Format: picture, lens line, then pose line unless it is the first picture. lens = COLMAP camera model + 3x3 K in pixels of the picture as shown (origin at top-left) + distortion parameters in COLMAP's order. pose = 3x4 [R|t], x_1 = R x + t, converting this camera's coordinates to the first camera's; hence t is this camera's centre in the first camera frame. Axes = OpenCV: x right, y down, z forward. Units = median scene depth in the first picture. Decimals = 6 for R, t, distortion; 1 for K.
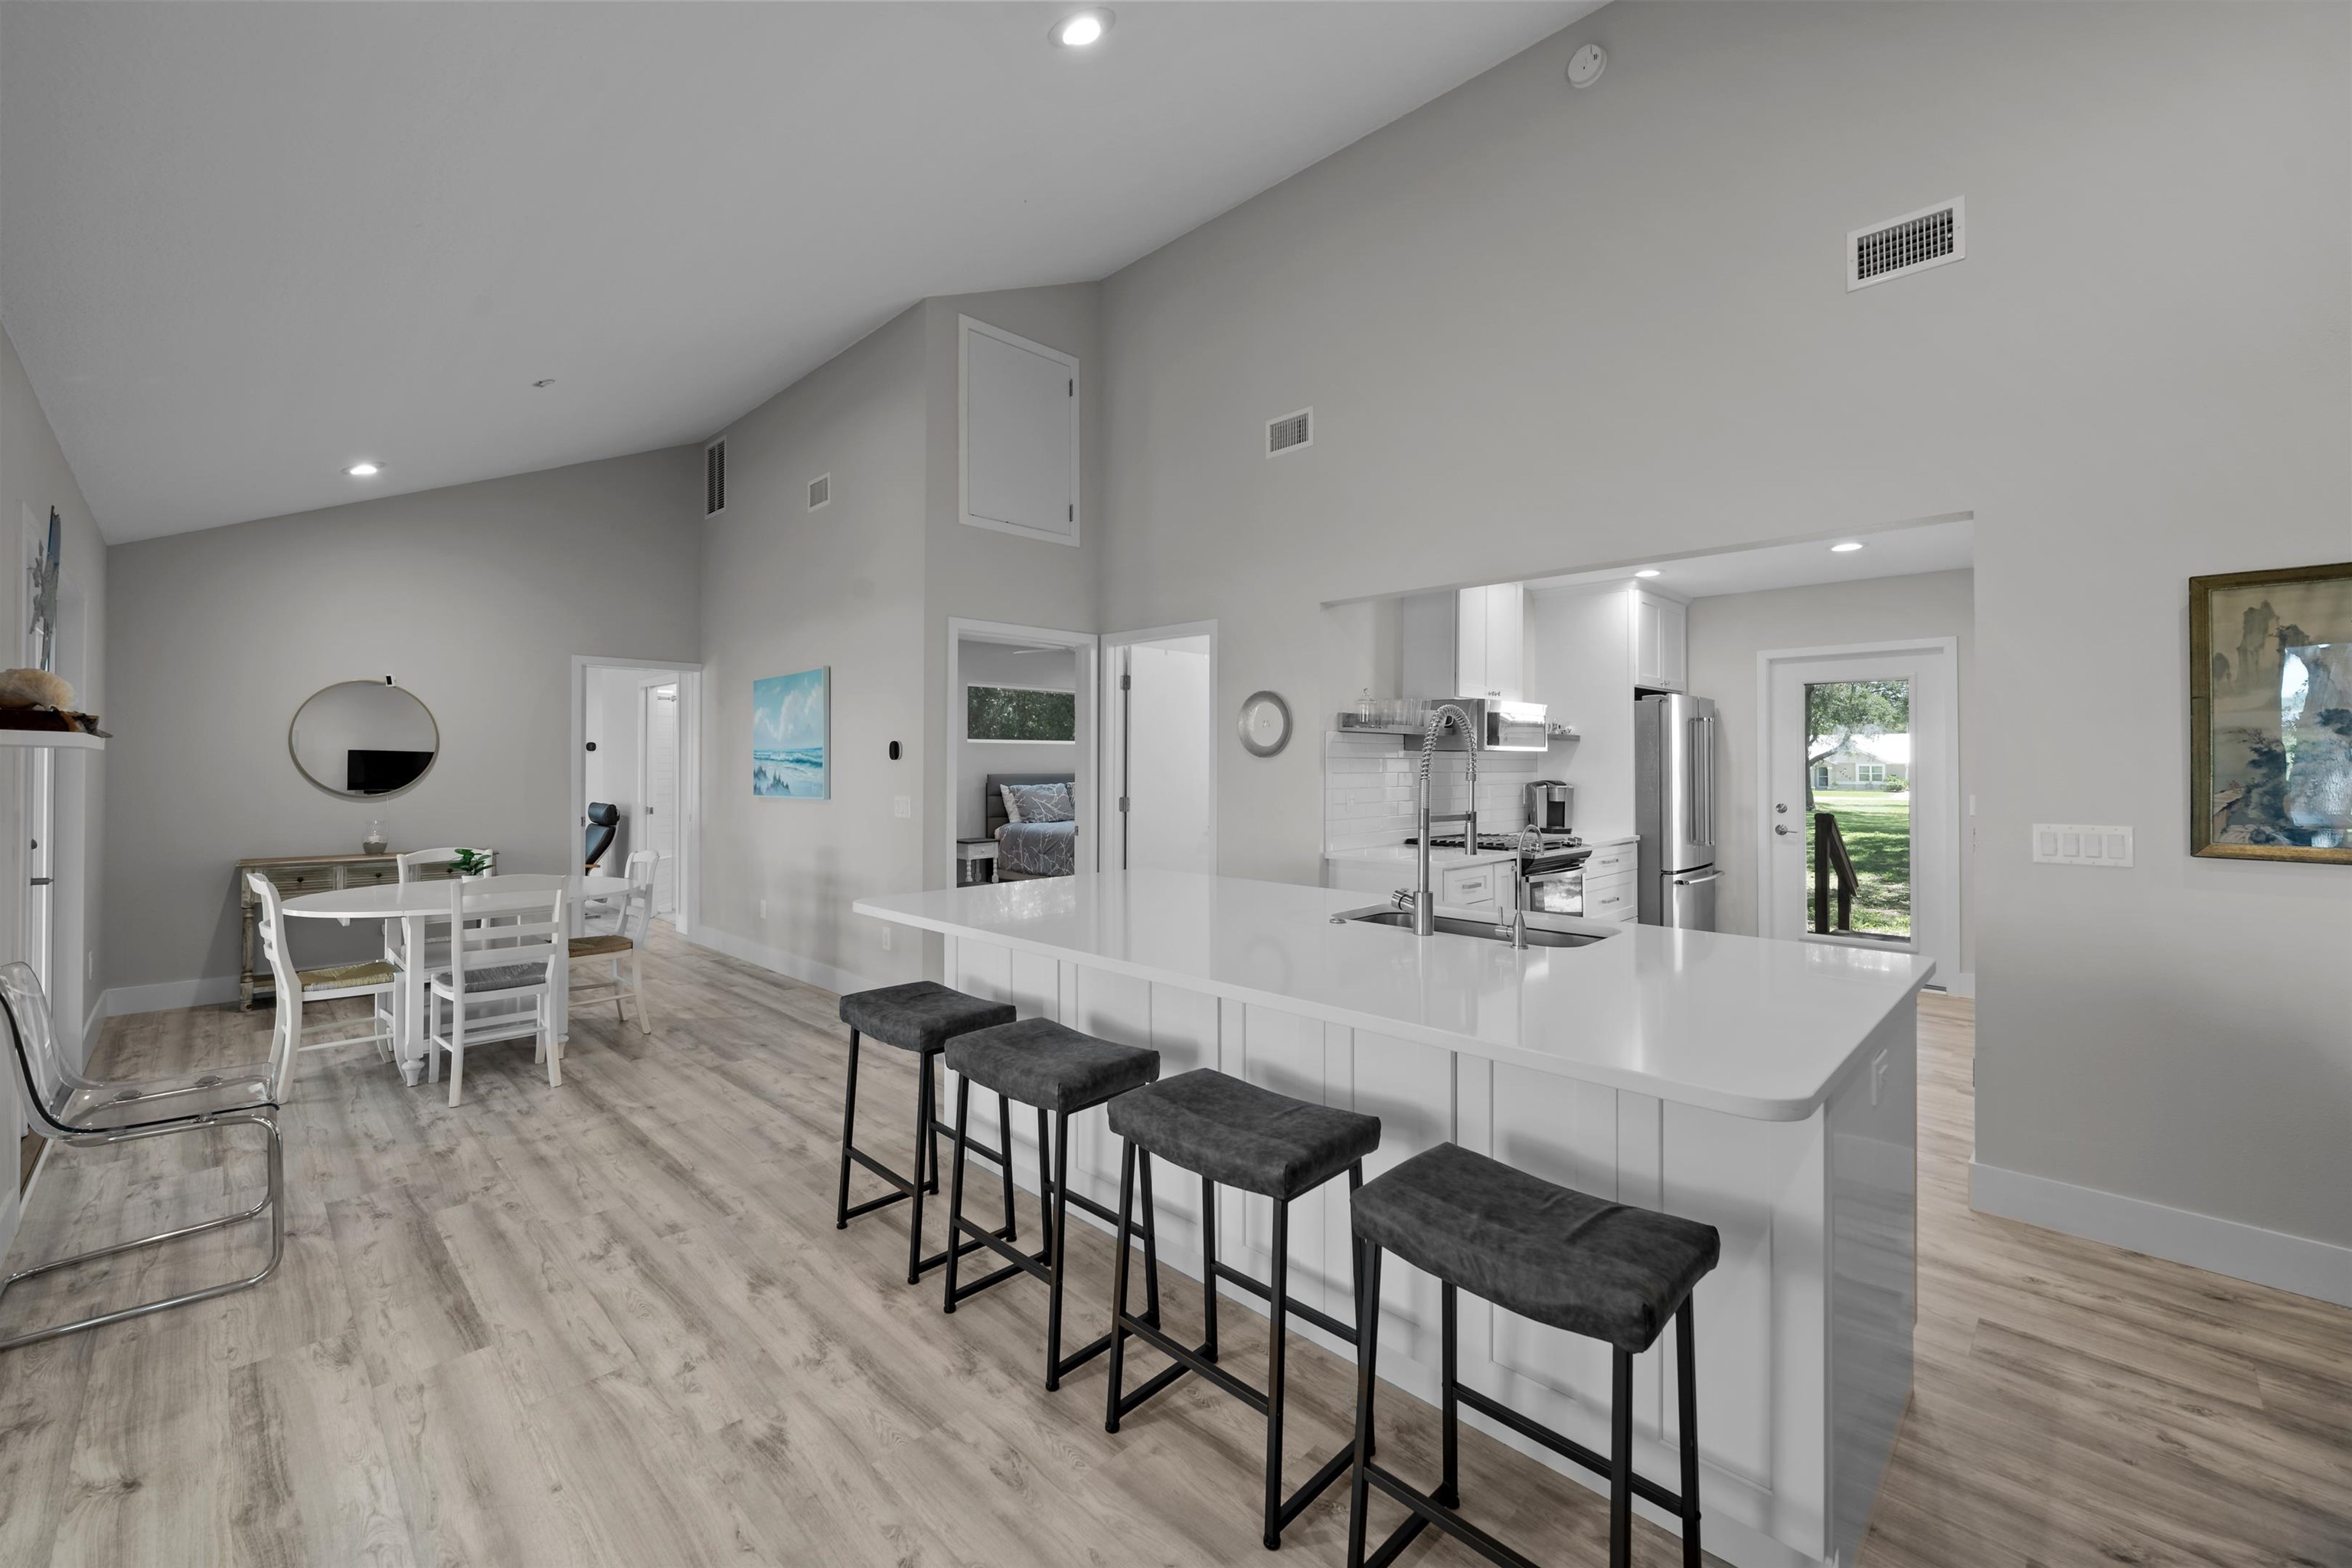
lens RADIAL K [[936.8, 0, 1107.0], [0, 936.8, 760.1], [0, 0, 1]] dist [0.000670, 0.000571]
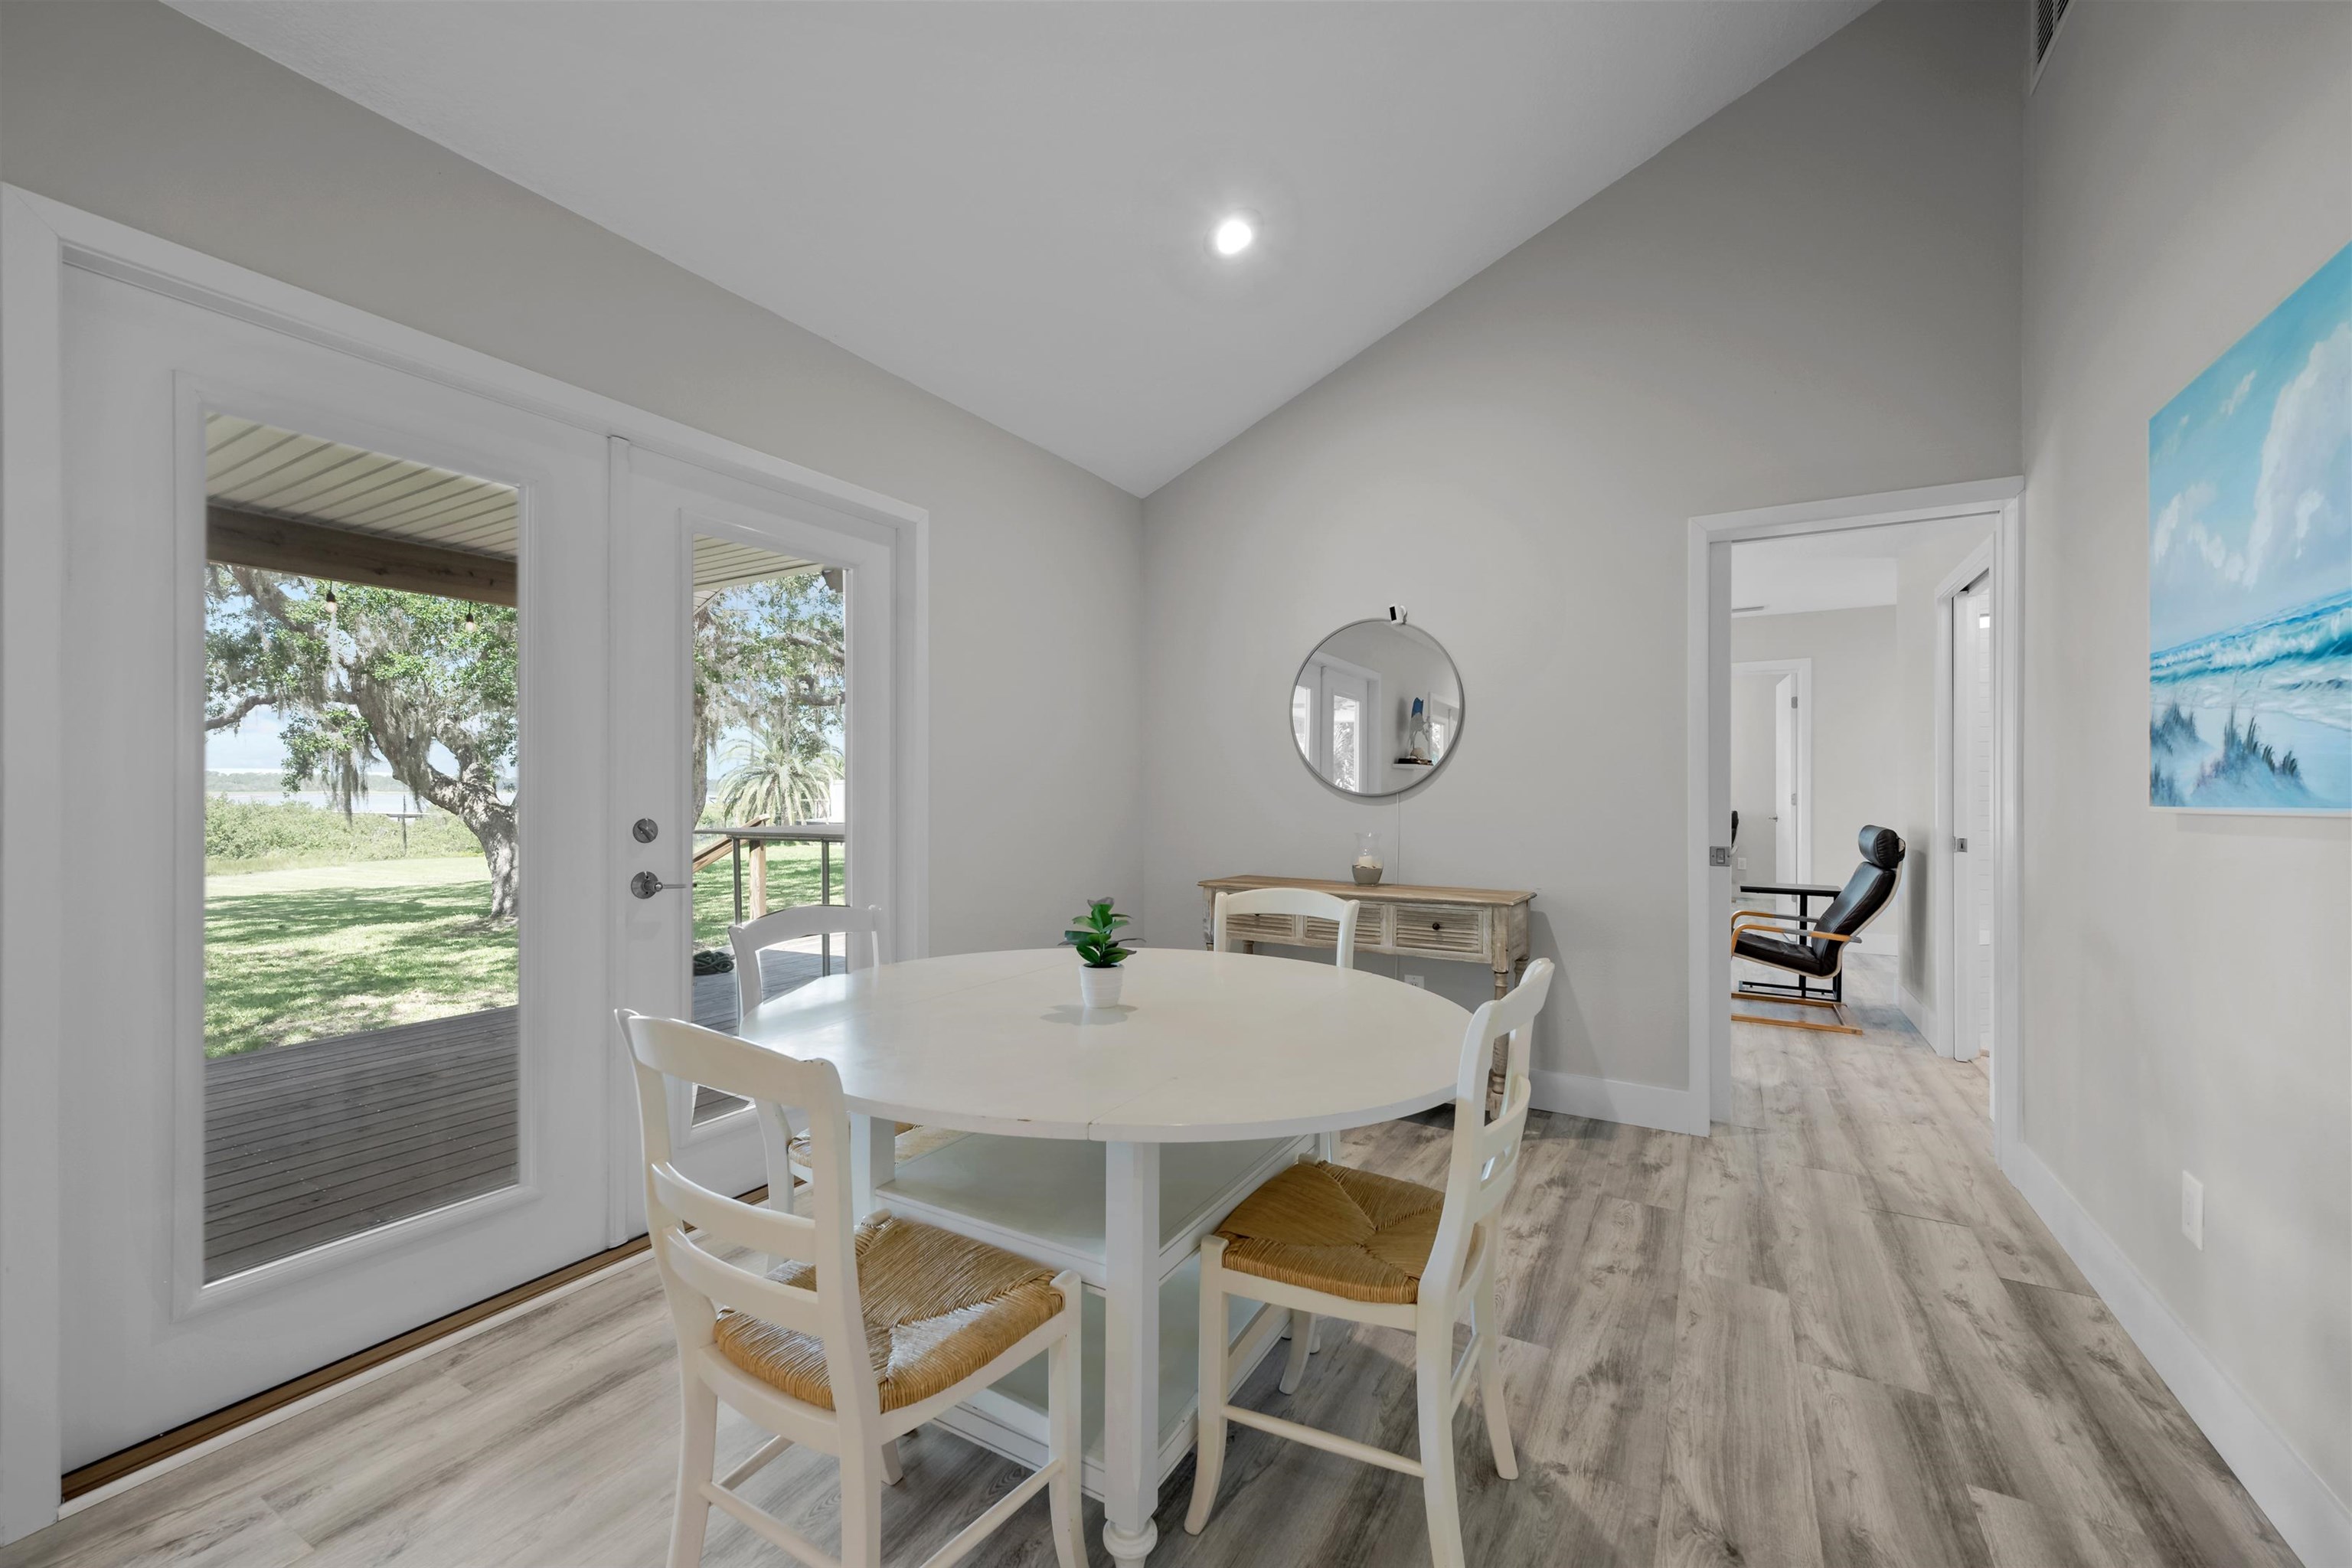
lens RADIAL K [[936.8, 0, 1167.6], [0, 936.8, 793.5], [0, 0, 1]] dist [0.000670, 0.000571]
pose [[0.290681, 0.002754, -0.956816, -0.228286], [0.007801, 0.999956, 0.005248, 0.036764], [0.956788, -0.008989, 0.290646, 0.765123]]
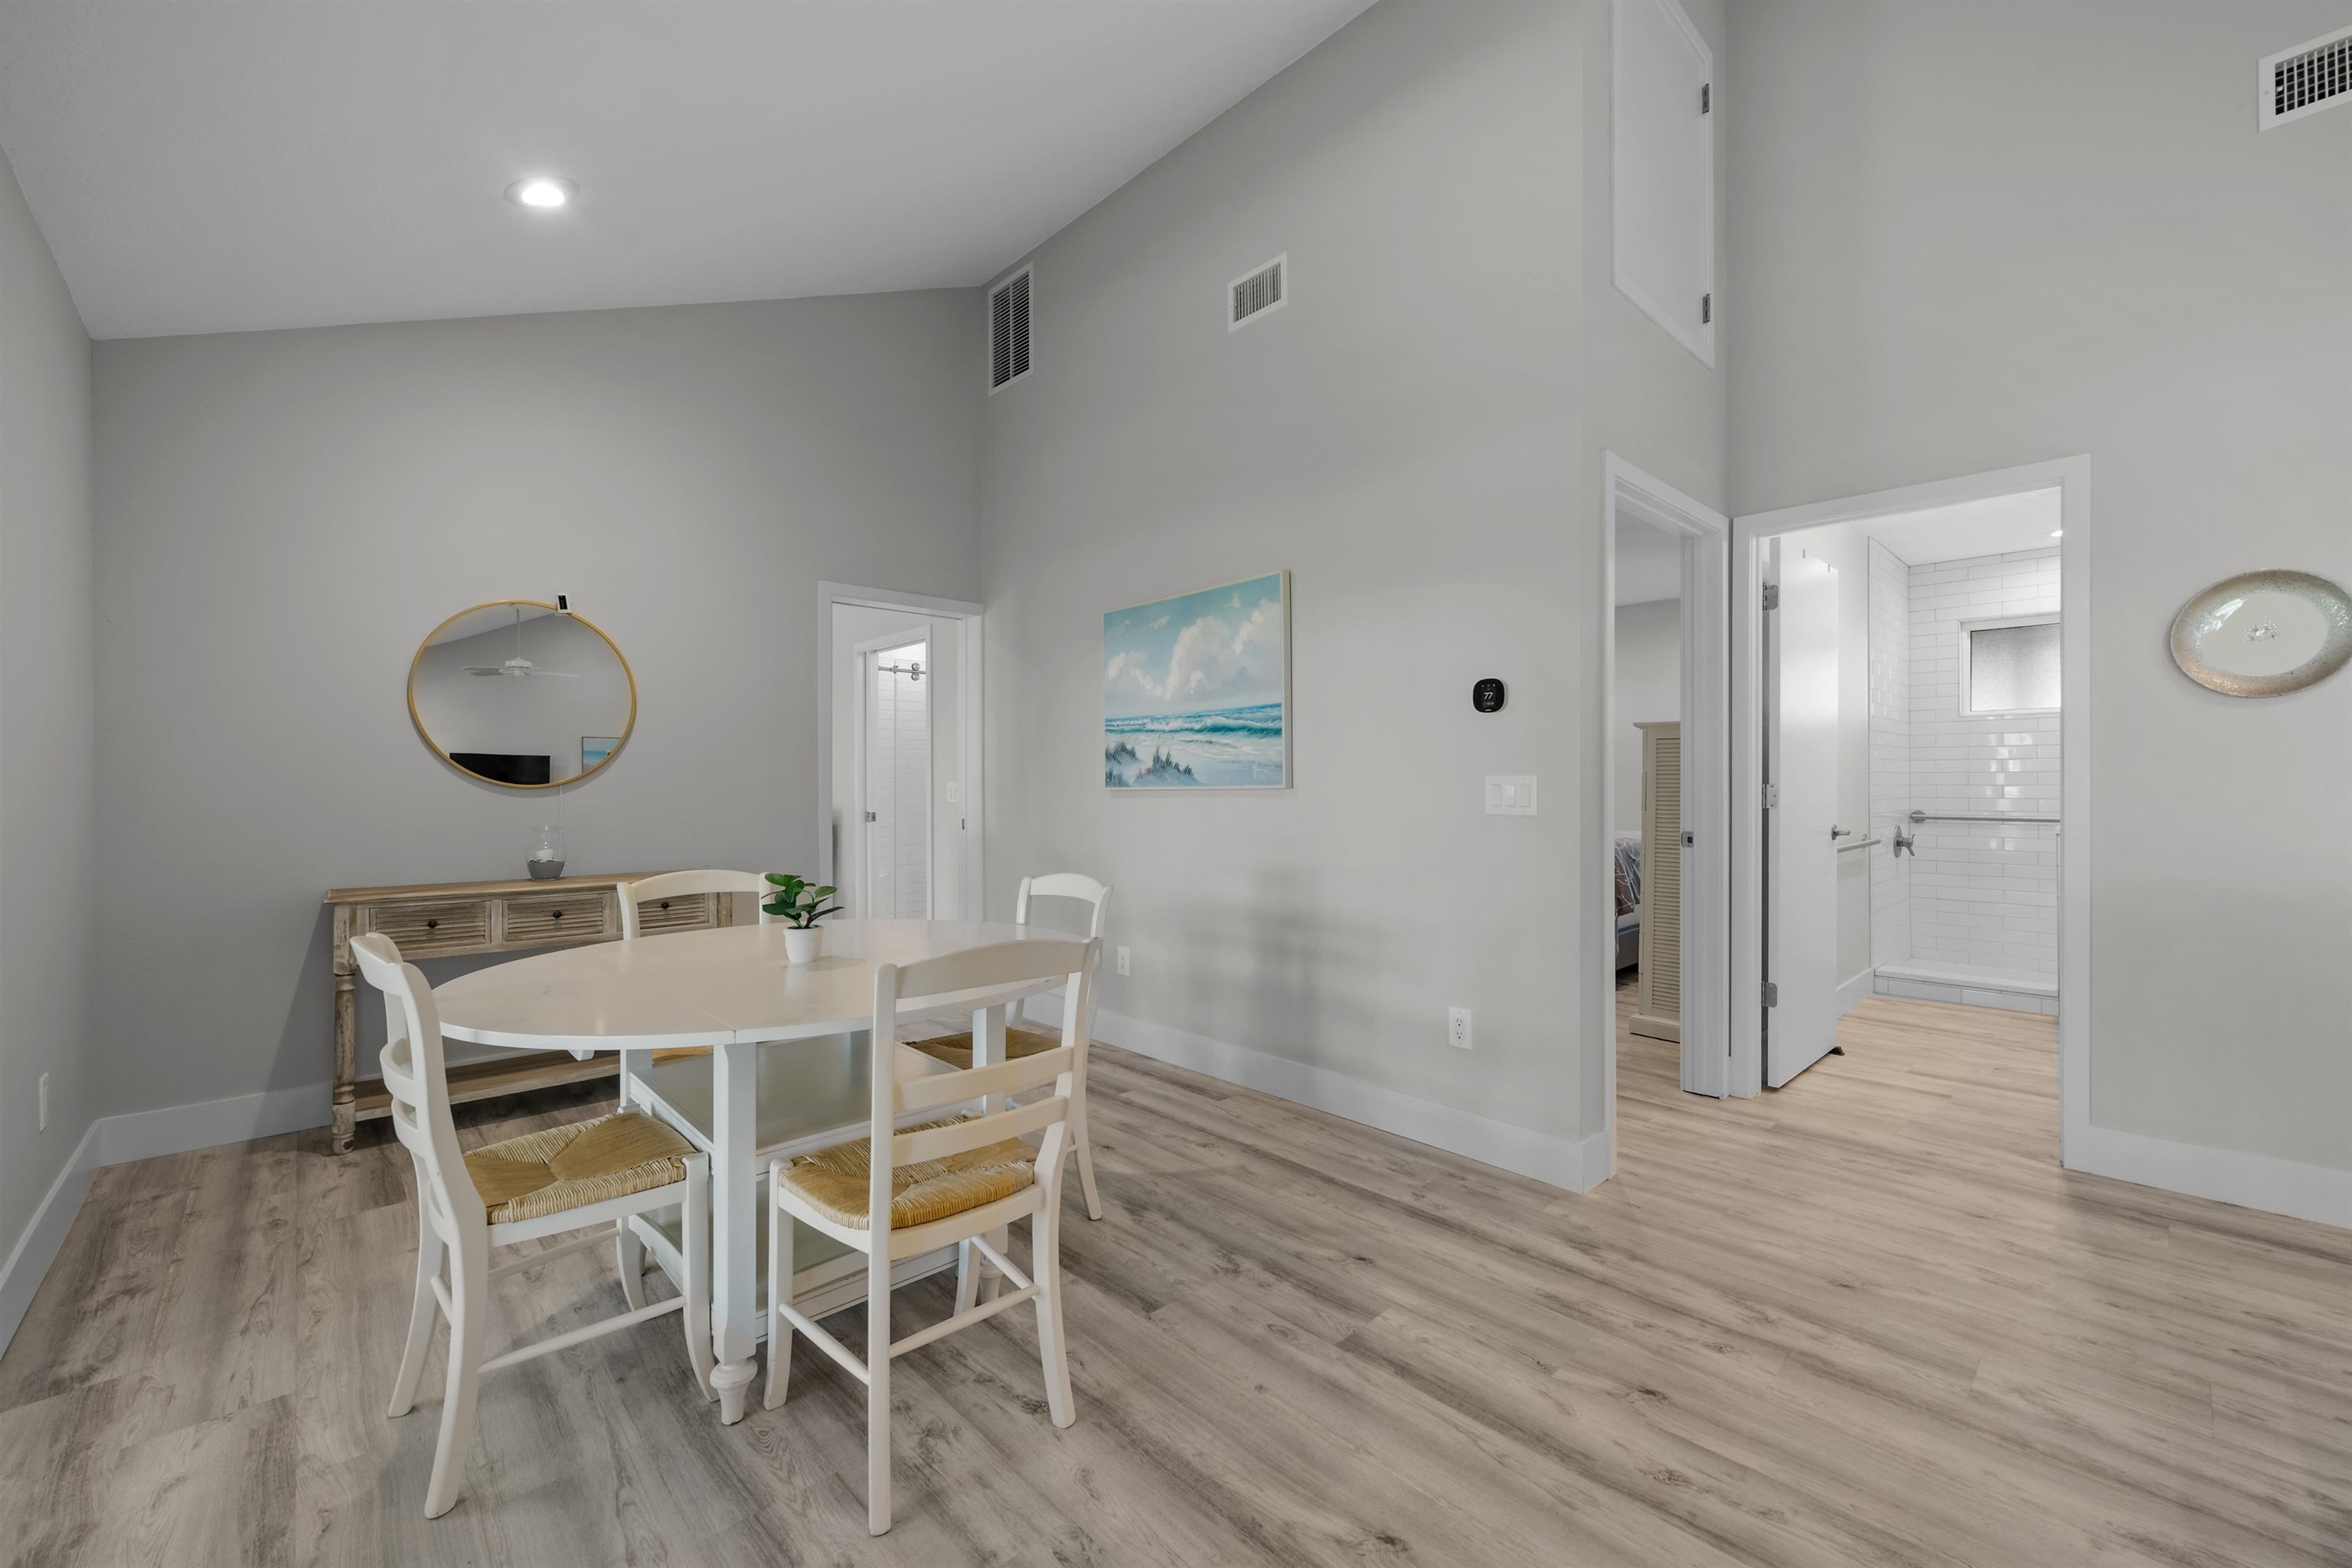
lens RADIAL K [[936.8, 0, 1187.2], [0, 936.8, 779.5], [0, 0, 1]] dist [0.000670, 0.000571]
pose [[0.999995, -0.002678, -0.001881, -0.395486], [0.002689, 0.999978, 0.006048, 0.035025], [0.001865, -0.006053, 0.999980, 0.423736]]
